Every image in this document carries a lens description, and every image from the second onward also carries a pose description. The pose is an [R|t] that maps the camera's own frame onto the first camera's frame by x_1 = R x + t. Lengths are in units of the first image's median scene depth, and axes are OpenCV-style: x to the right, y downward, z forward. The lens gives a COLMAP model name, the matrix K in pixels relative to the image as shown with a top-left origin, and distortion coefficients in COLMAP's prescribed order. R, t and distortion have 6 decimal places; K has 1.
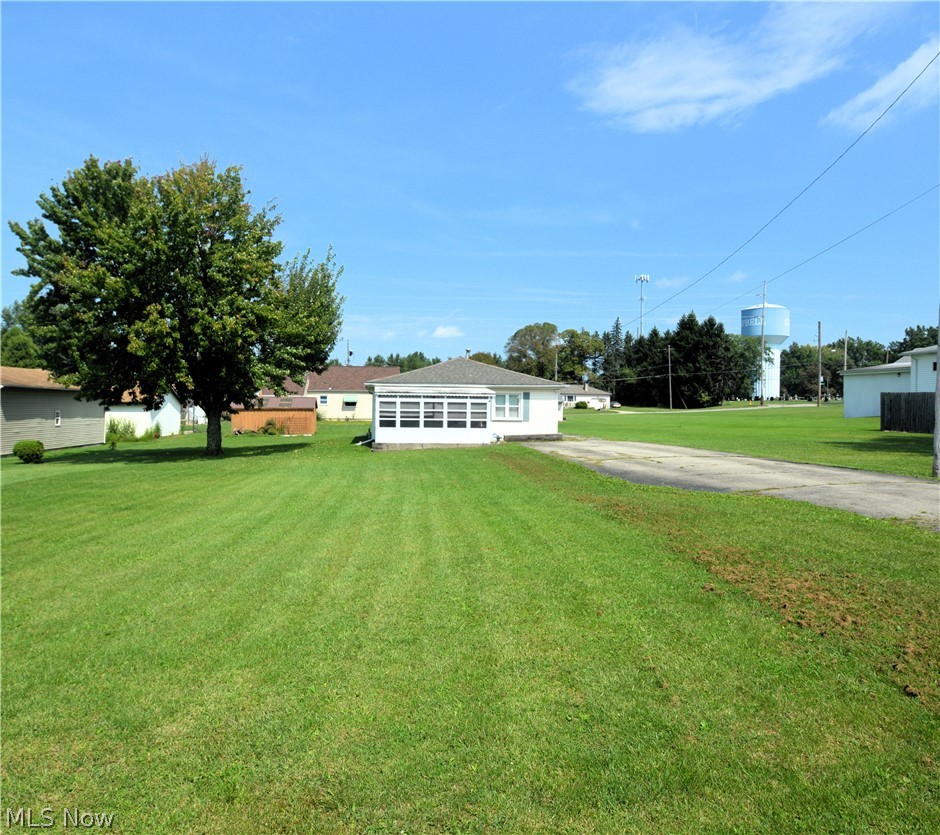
lens RADIAL K [[682.8, 0, 462.9], [0, 682.8, 416.4], [0, 0, 1]] dist [-0.009449, -0.006843]
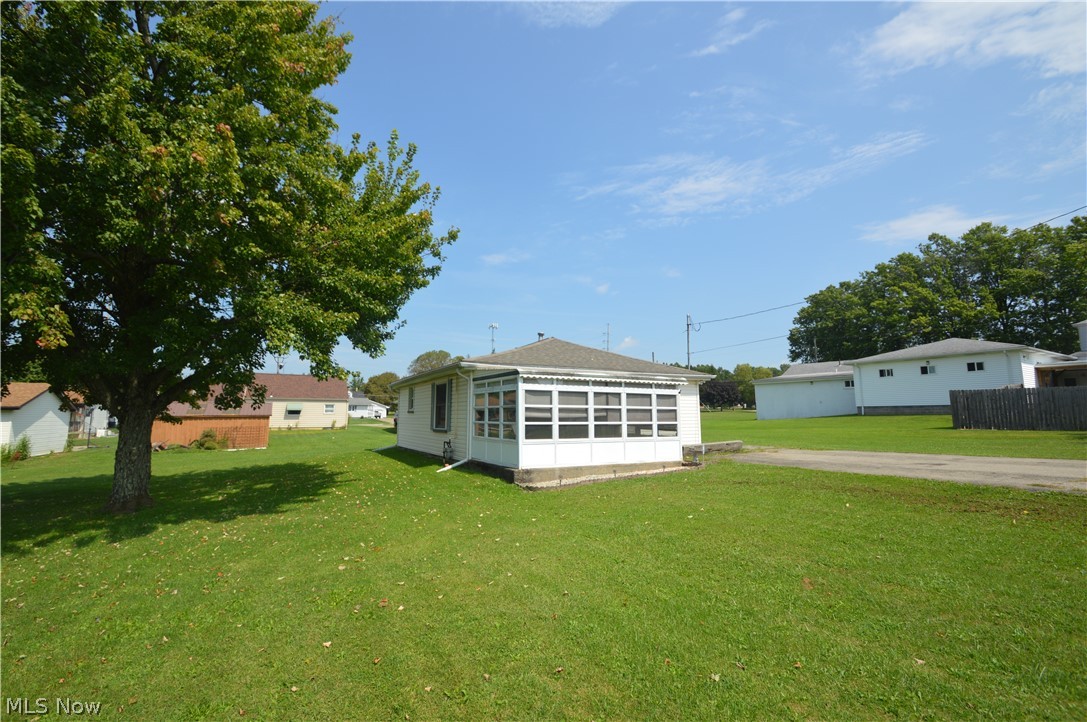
lens RADIAL K [[475.1, 0, 531.2], [0, 475.1, 374.9], [0, 0, 1]] dist [-0.009745, -0.003775]
pose [[0.932315, 0.021461, 0.361010, -0.223447], [0.015659, 0.994906, -0.099585, 0.002793], [-0.361308, 0.098498, 0.927230, 0.583855]]
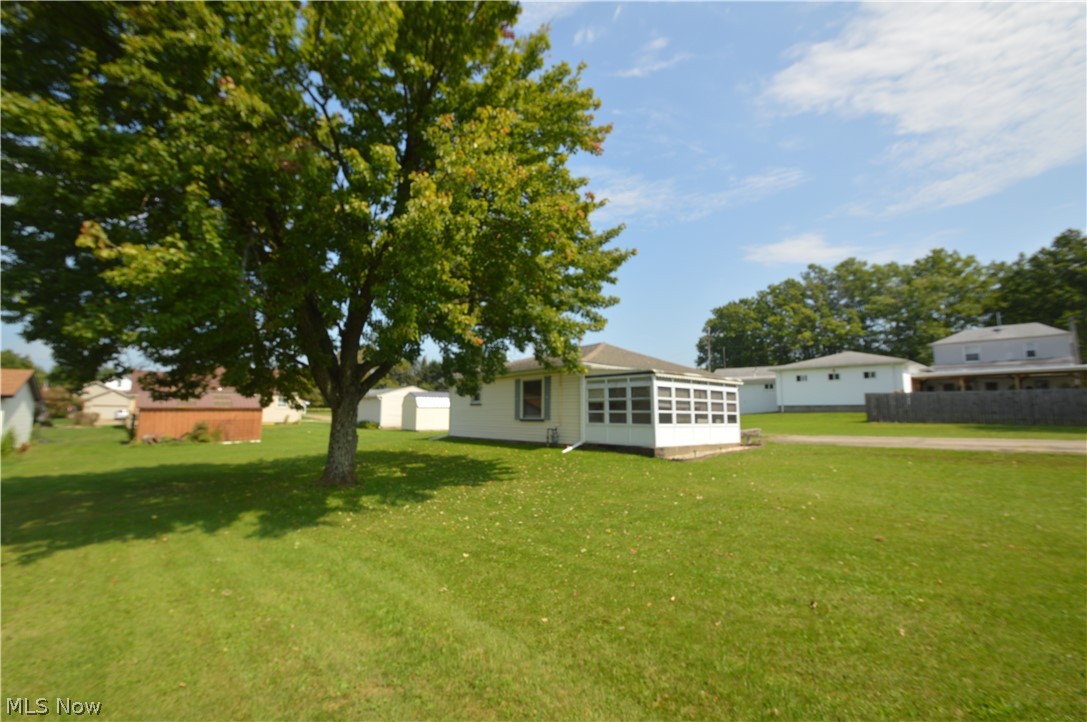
lens RADIAL K [[475.1, 0, 506.3], [0, 475.1, 394.0], [0, 0, 1]] dist [-0.009745, -0.003775]
pose [[0.847637, 0.019335, 0.530225, -0.447999], [0.010855, 0.998495, -0.053765, 0.008647], [-0.530466, 0.051329, 0.846151, 0.605291]]
